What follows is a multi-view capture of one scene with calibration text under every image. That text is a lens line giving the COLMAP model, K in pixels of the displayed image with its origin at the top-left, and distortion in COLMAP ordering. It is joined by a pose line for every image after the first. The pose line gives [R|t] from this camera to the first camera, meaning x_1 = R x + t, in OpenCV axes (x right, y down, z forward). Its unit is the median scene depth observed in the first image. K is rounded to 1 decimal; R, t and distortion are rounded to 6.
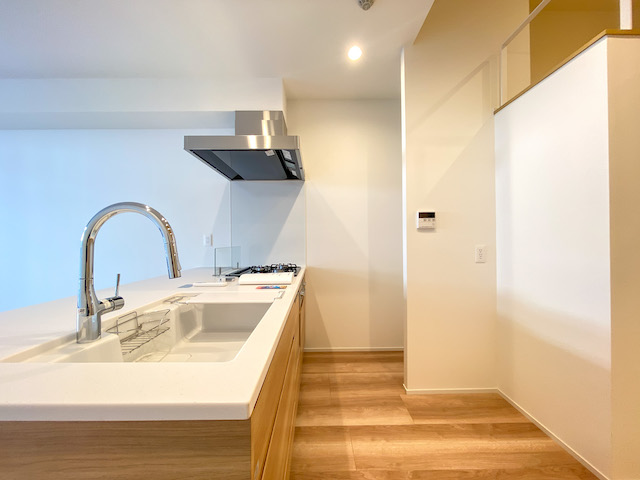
lens RADIAL K [[257.5, 0, 319.0], [0, 257.5, 240.0], [0, 0, 1]] dist [0.001879, -0.001164]
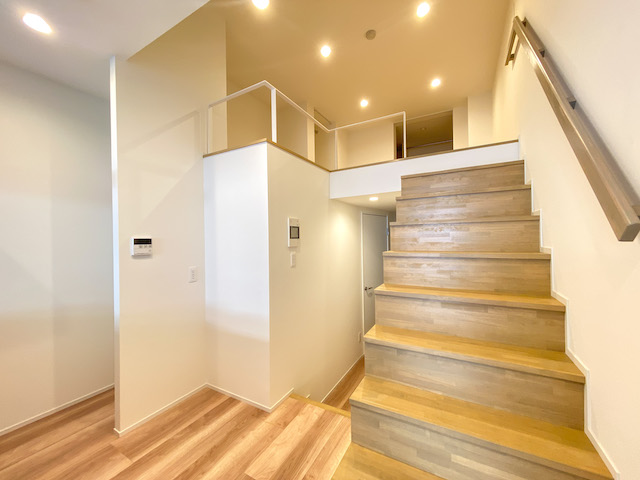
lens RADIAL K [[257.5, 0, 319.0], [0, 257.5, 240.0], [0, 0, 1]] dist [0.001879, -0.001164]
pose [[0.497636, 0.000008, 0.867386, -0.102501], [0.006641, 0.999971, -0.003820, -0.095836], [-0.867361, 0.007661, 0.497621, -0.076386]]
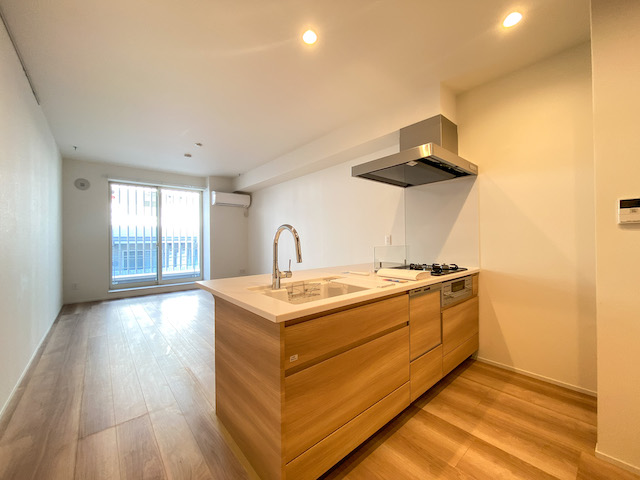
lens RADIAL K [[257.5, 0, 319.0], [0, 257.5, 240.0], [0, 0, 1]] dist [0.001879, -0.001164]
pose [[0.641485, 0.000300, -0.767135, 0.403987], [0.008119, 0.999941, 0.007180, -0.014512], [0.767092, -0.010834, 0.641445, -0.041356]]
